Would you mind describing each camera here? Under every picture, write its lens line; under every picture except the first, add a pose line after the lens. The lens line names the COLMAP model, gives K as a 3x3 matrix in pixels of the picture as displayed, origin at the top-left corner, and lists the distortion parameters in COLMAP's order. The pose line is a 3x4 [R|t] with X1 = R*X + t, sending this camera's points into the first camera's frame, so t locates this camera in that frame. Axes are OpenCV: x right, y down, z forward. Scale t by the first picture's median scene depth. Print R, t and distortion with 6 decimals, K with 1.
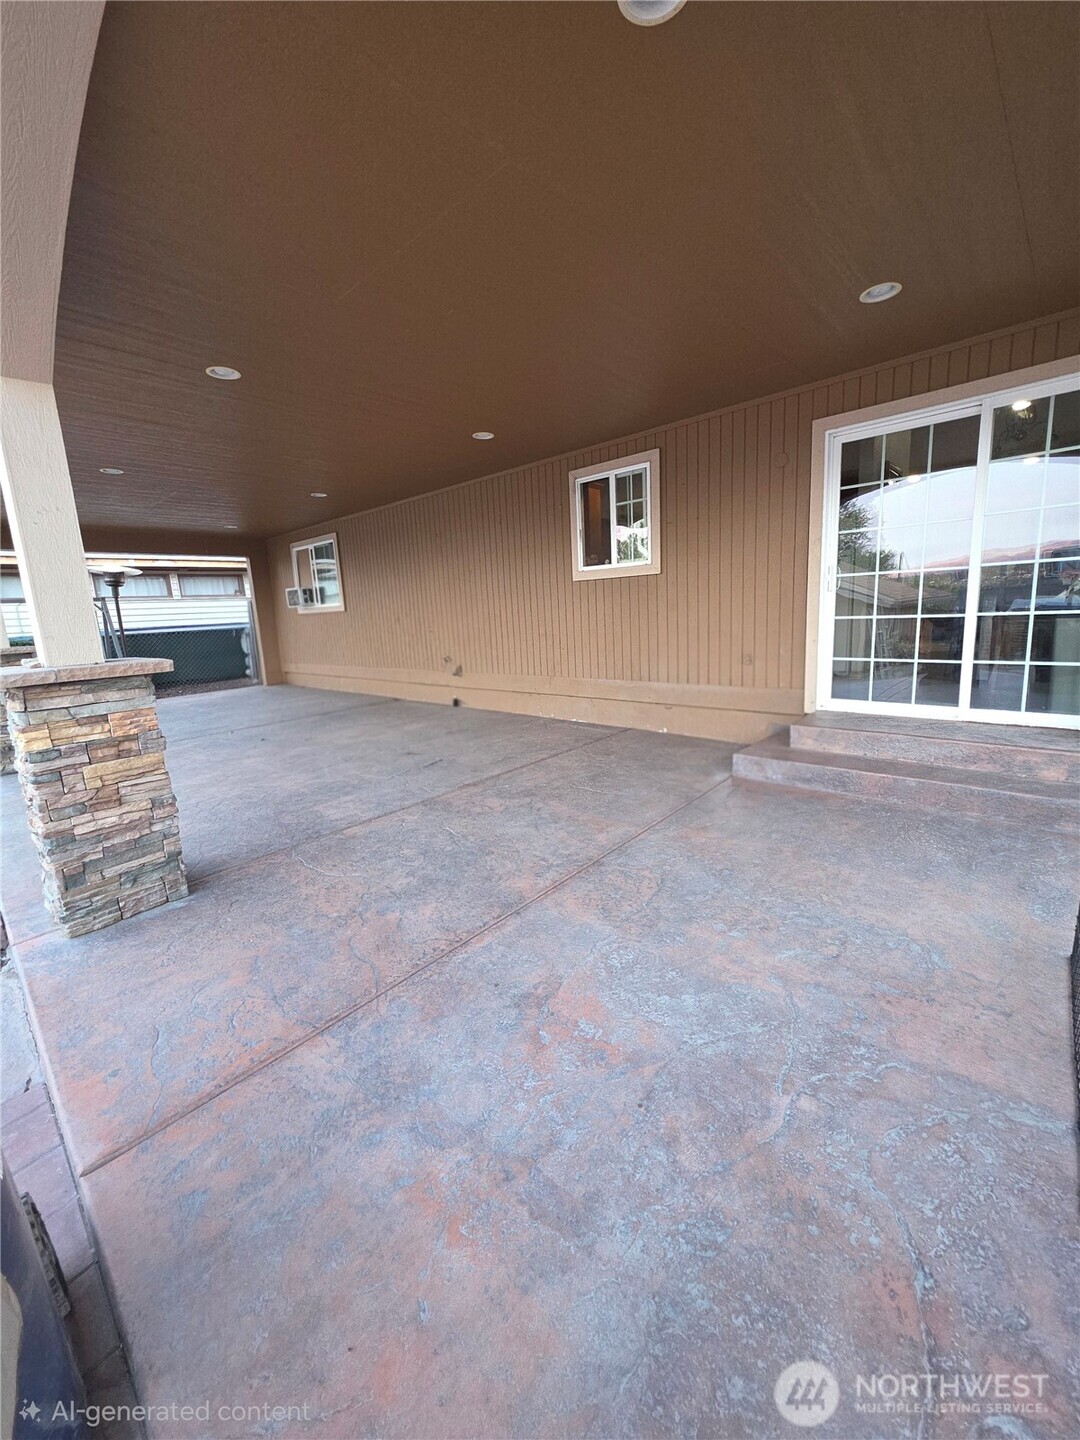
lens RADIAL K [[570.8, 0, 543.5], [0, 570.8, 714.5], [0, 0, 1]] dist [0.000049, -0.000057]
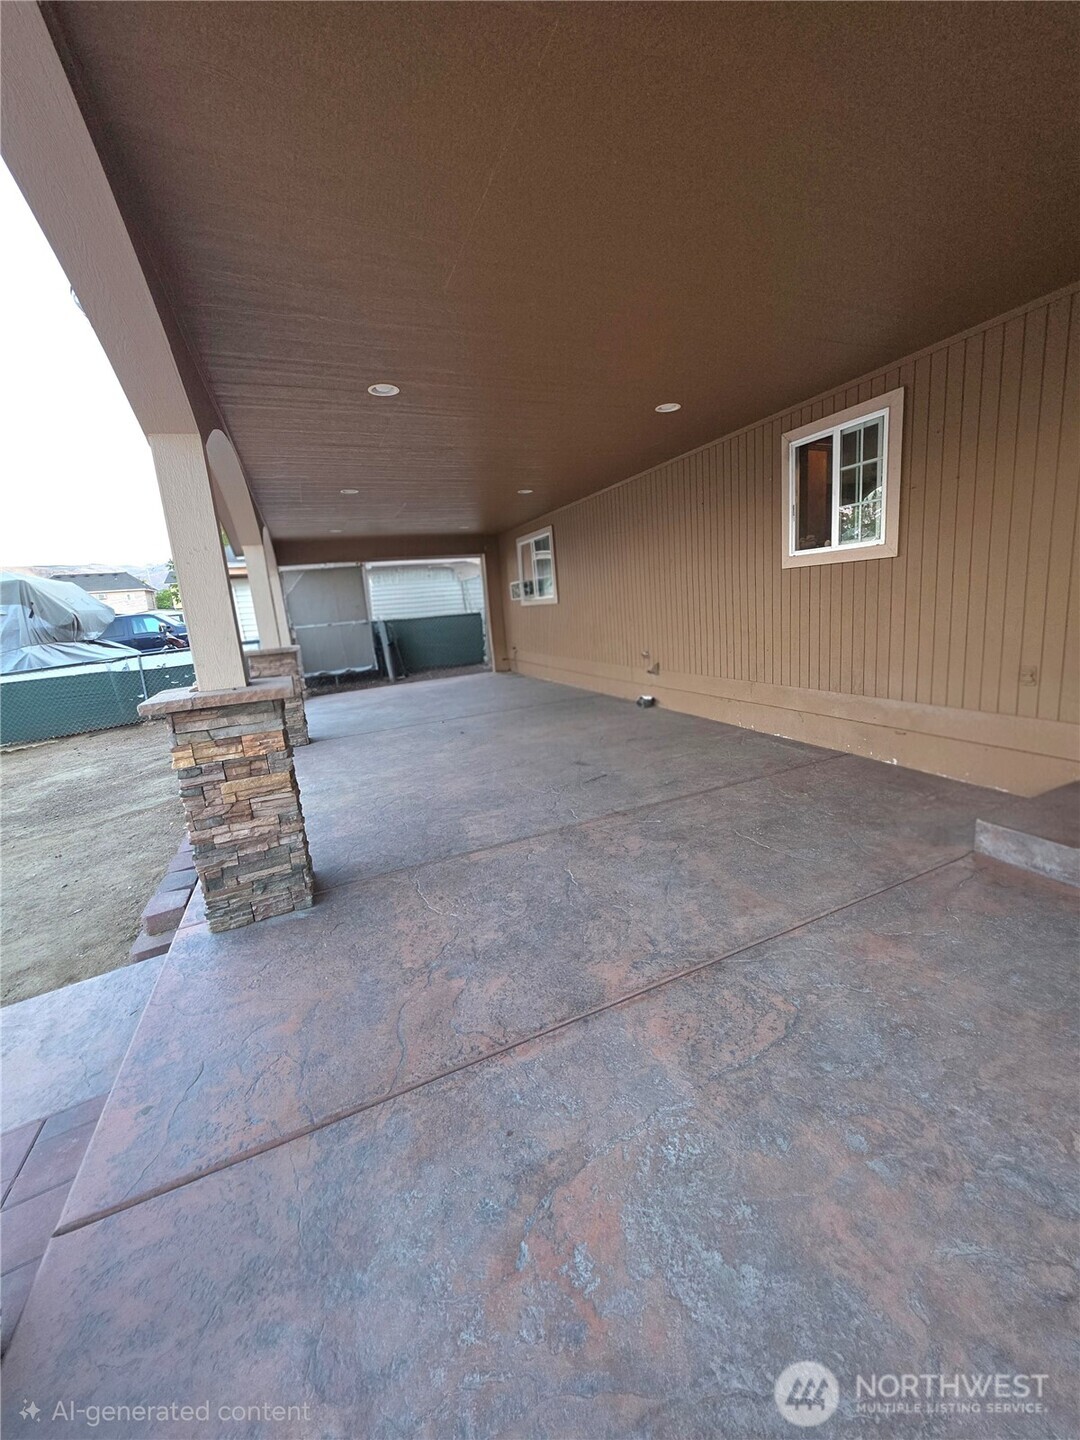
lens RADIAL K [[570.8, 0, 540.4], [0, 570.8, 718.3], [0, 0, 1]] dist [0.000049, -0.000057]
pose [[0.913114, 0.056355, -0.403792, 0.147925], [-0.039949, 0.998002, 0.048948, -0.085704], [0.405743, -0.028564, 0.913541, 0.189018]]
